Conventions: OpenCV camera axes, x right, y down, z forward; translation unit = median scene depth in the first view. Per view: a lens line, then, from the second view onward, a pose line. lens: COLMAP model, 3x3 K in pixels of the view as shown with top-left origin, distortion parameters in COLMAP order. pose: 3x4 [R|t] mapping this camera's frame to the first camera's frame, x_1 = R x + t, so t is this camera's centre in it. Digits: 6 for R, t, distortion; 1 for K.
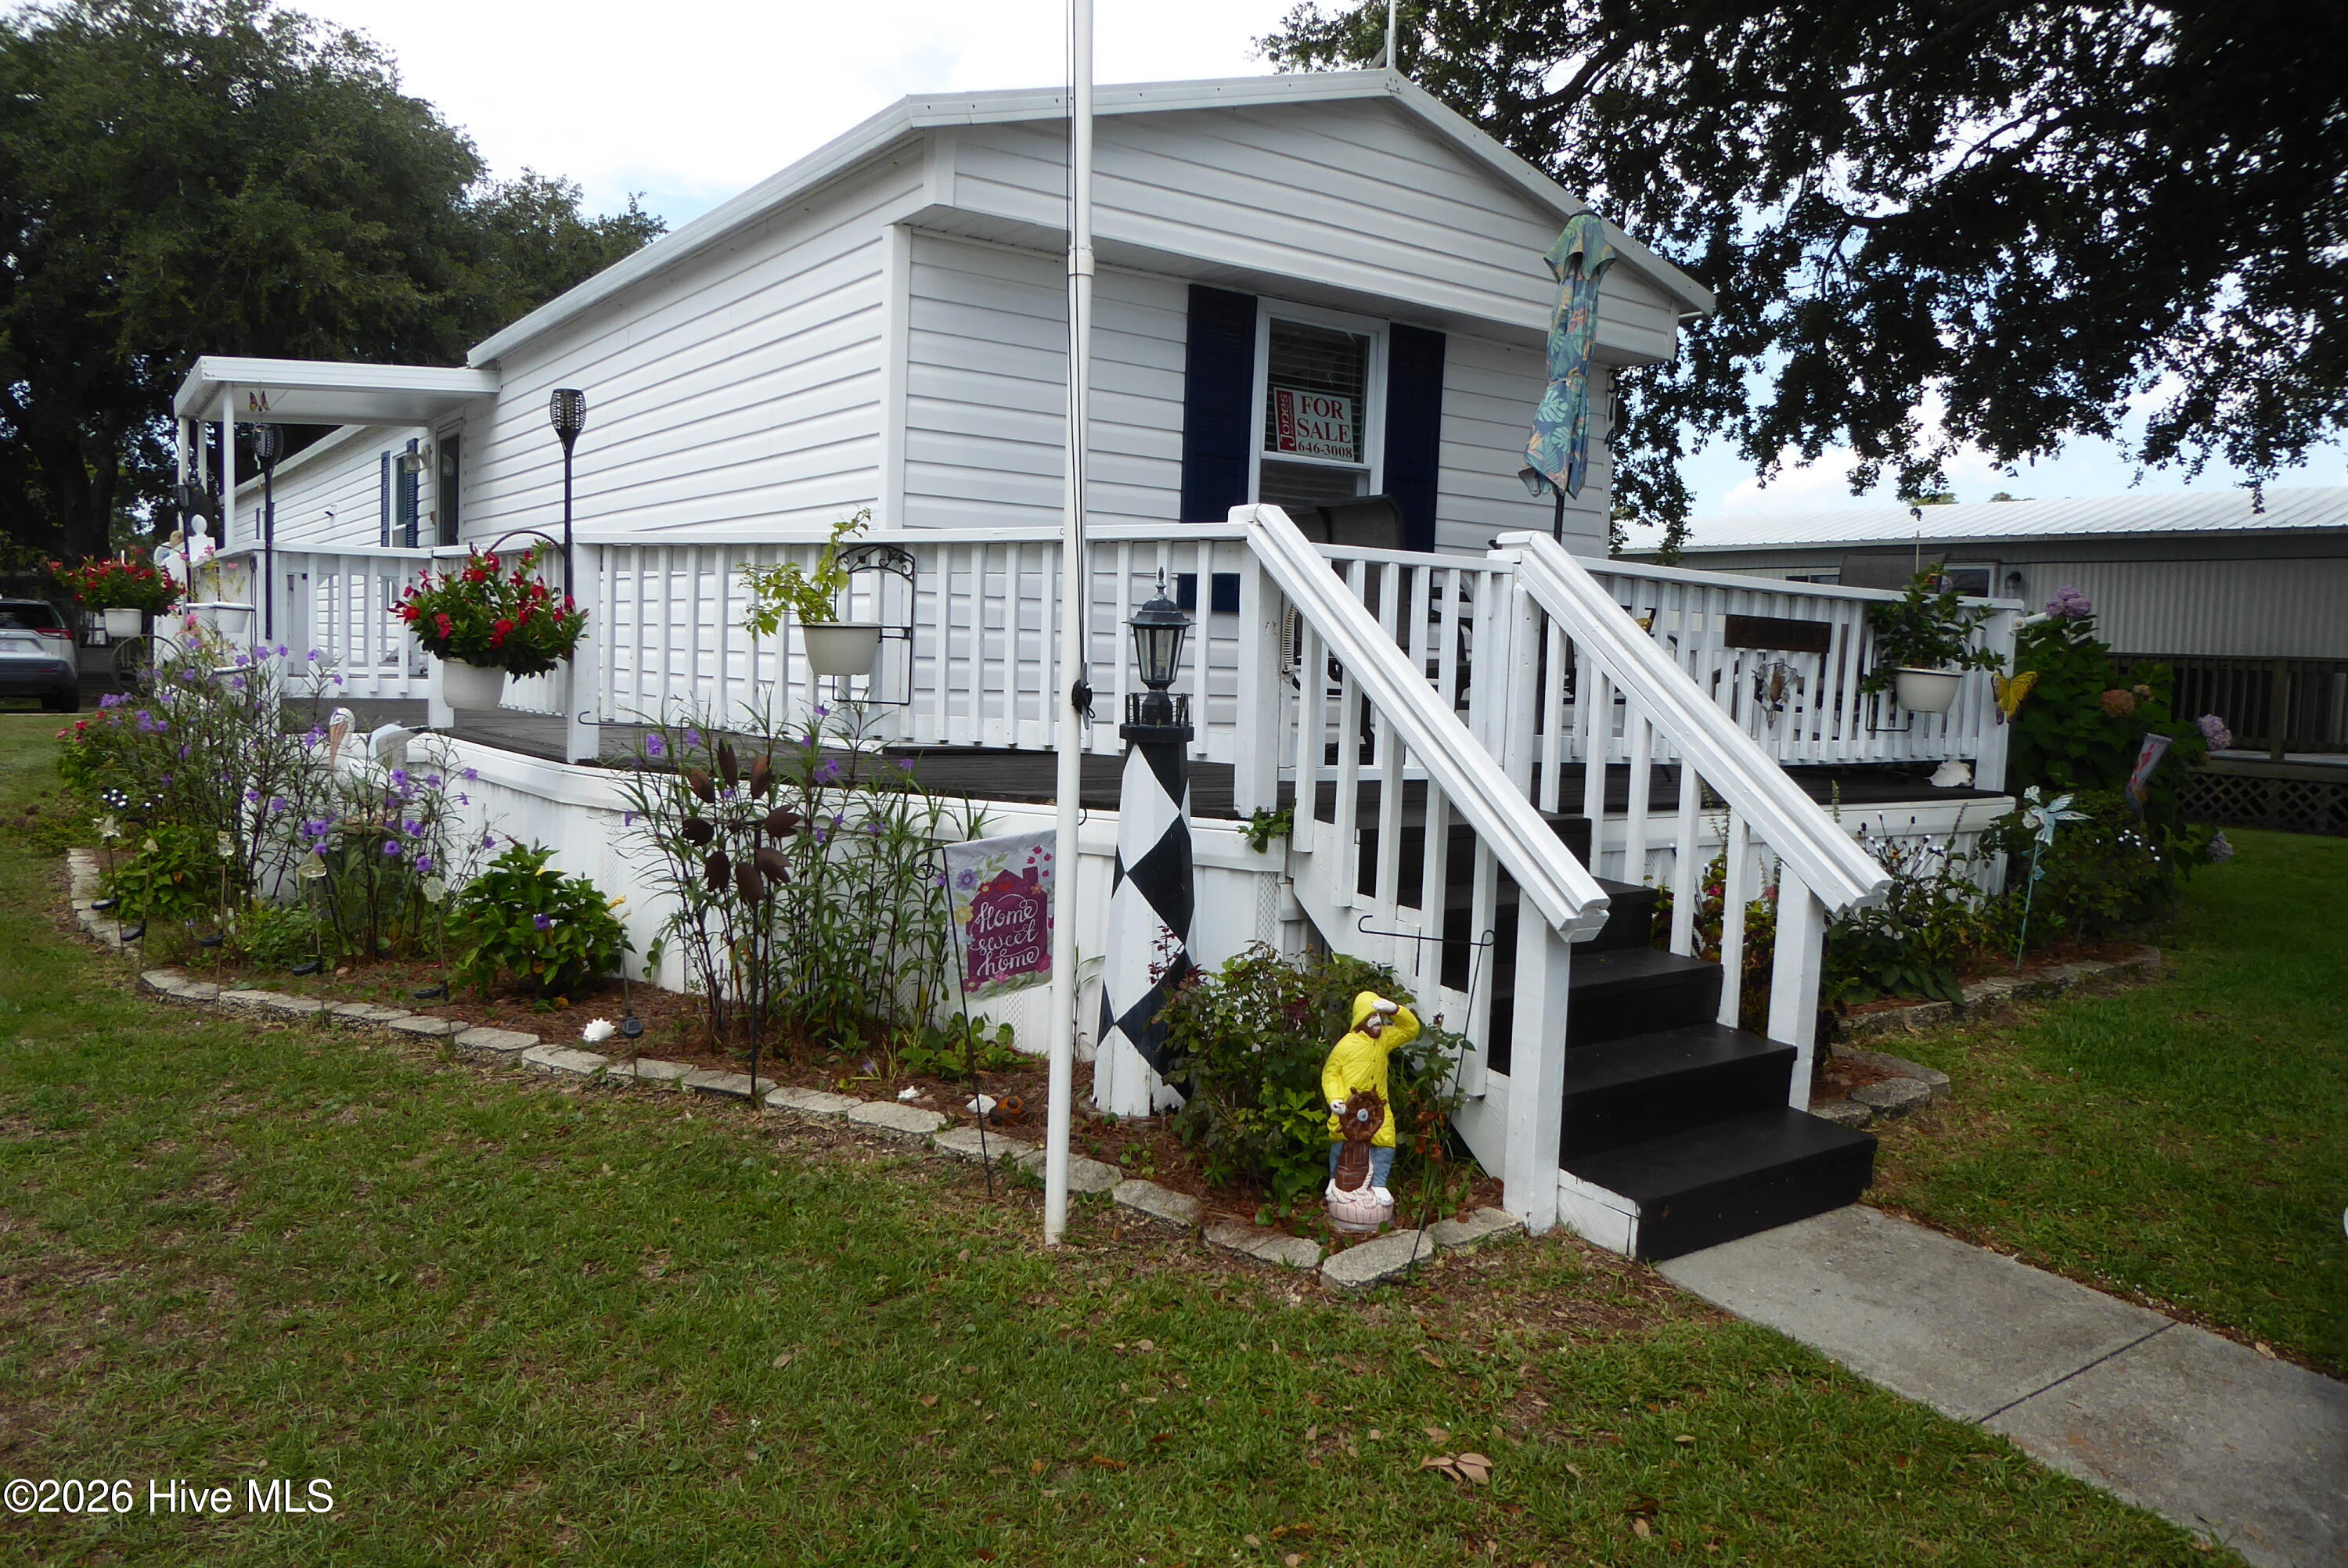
lens RADIAL K [[1663.6, 0, 1158.5], [0, 1663.6, 796.0], [0, 0, 1]] dist [-0.044501, 0.016269]
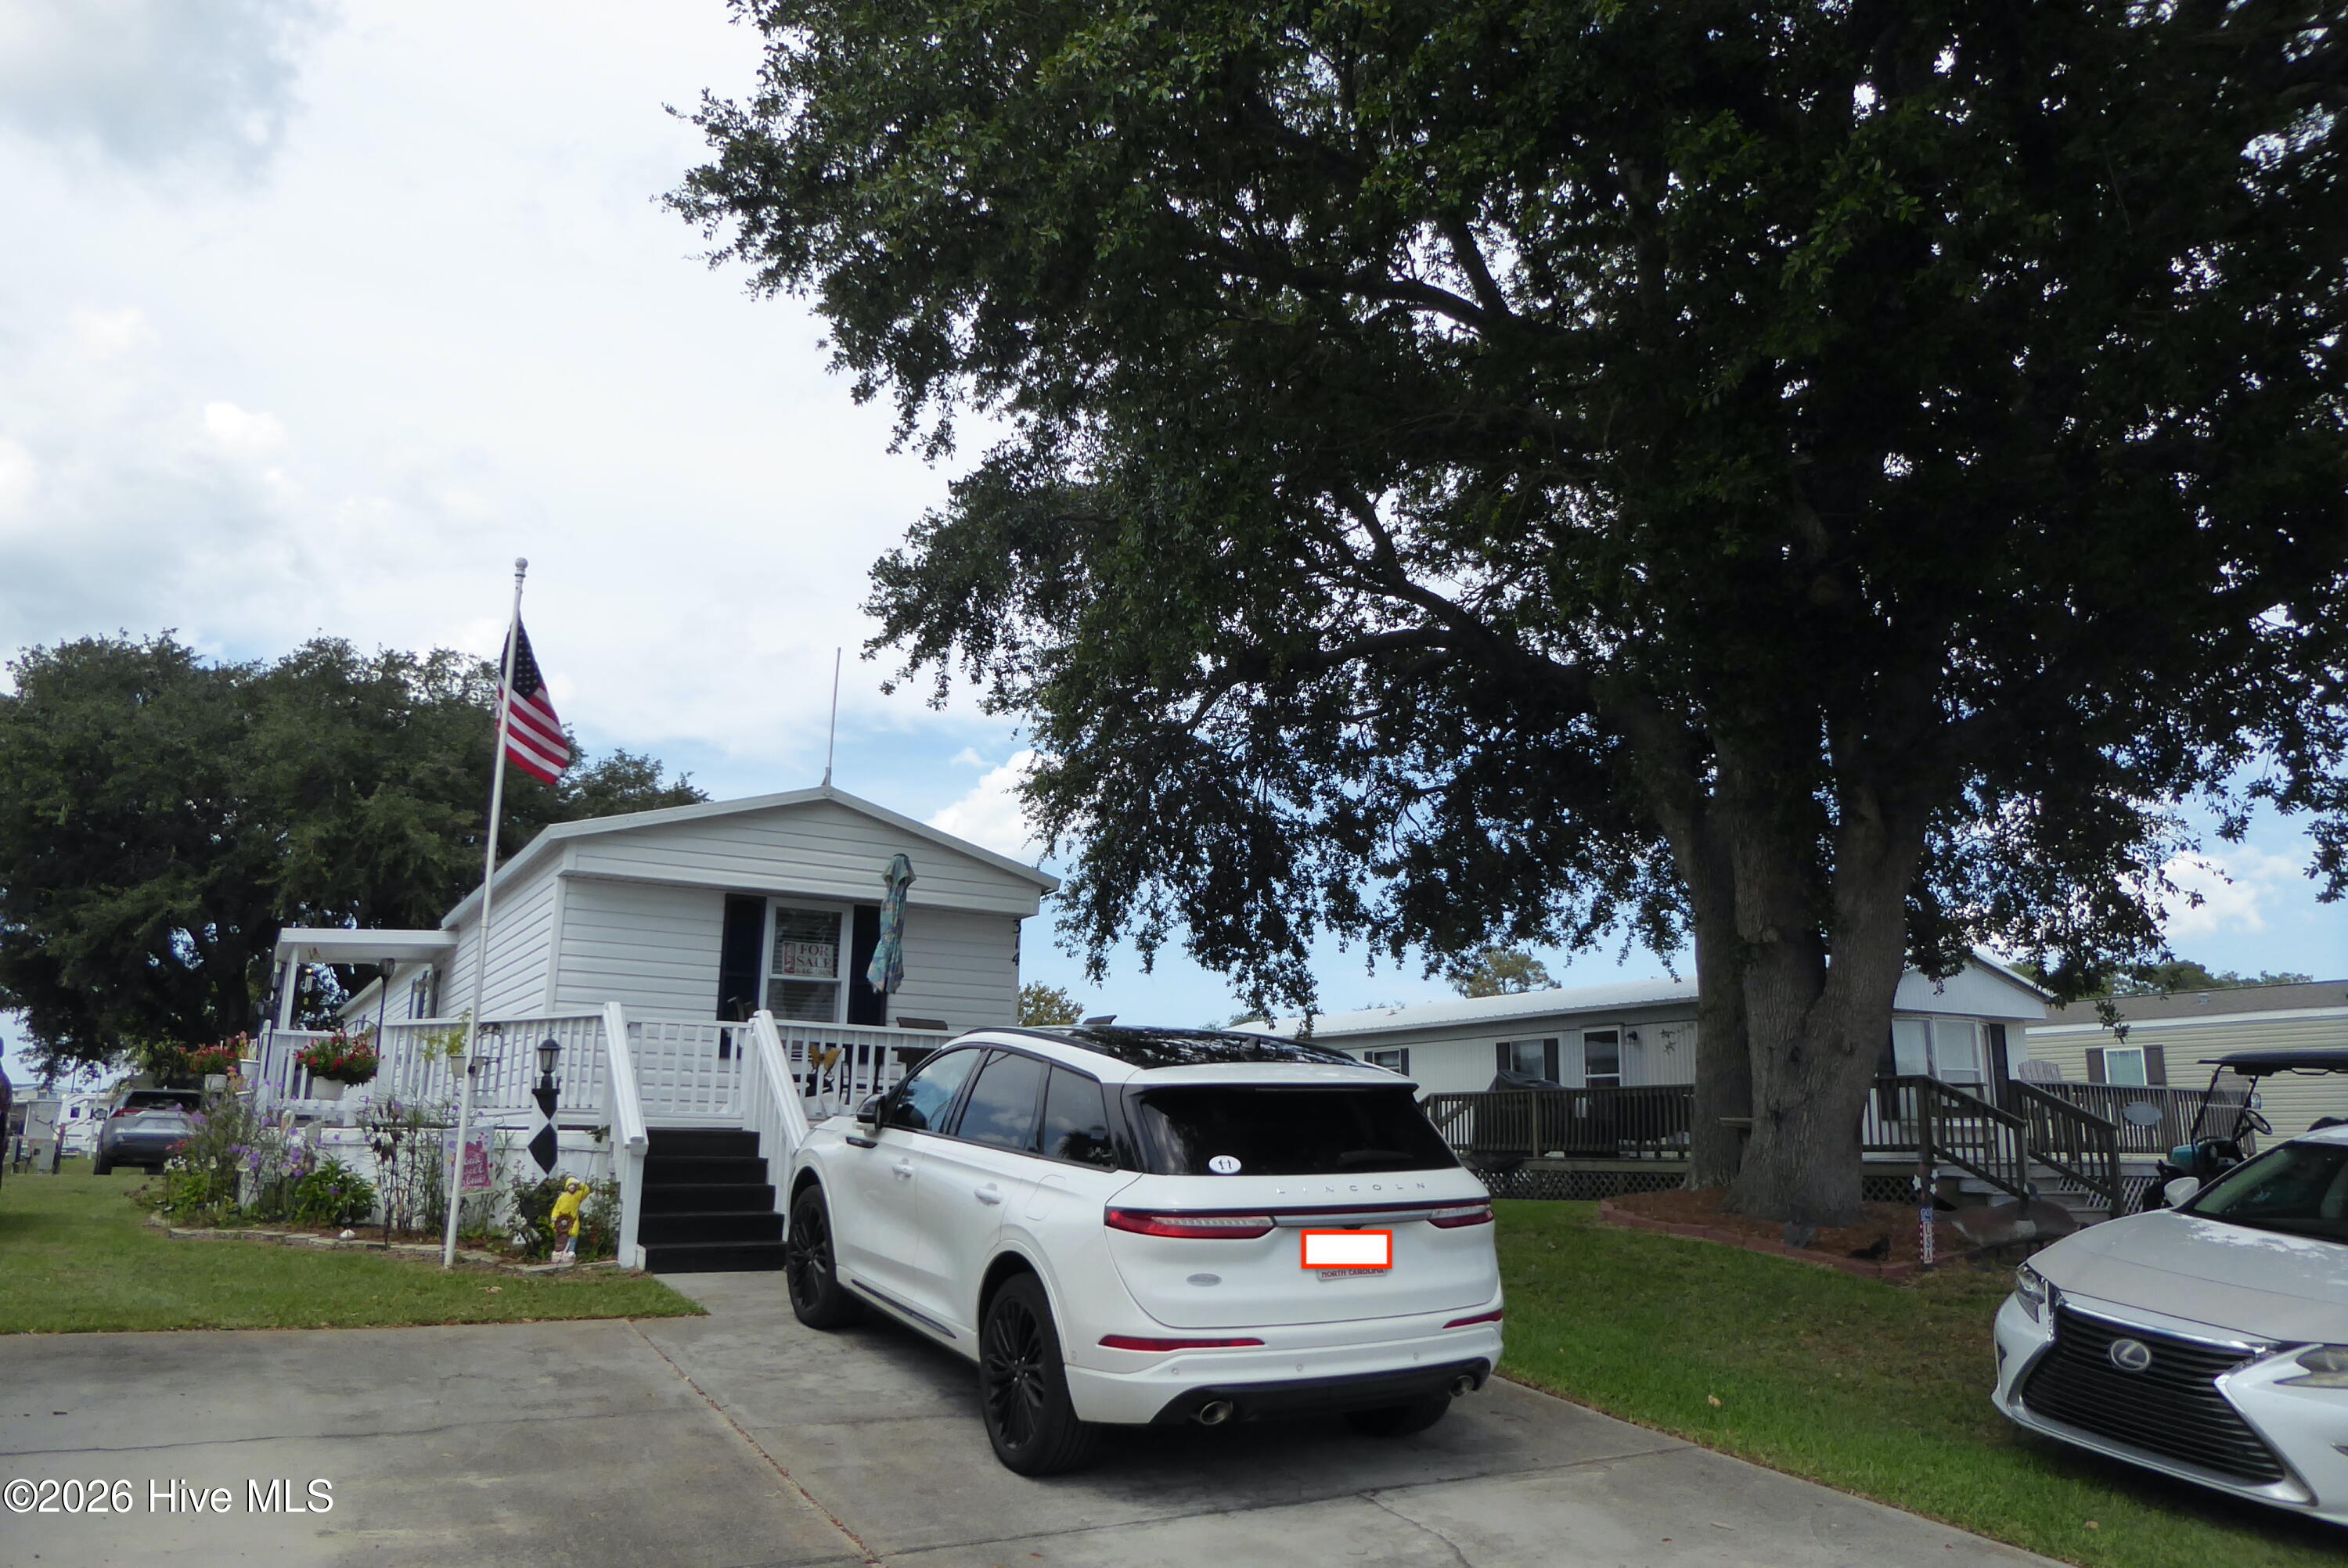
lens RADIAL K [[1663.6, 0, 1190.8], [0, 1663.6, 784.8], [0, 0, 1]] dist [-0.044501, 0.016269]
pose [[0.997064, -0.037157, -0.066952, 0.455056], [0.015420, 0.953892, -0.299754, 0.111919], [0.075003, 0.297842, 0.951664, -0.575566]]
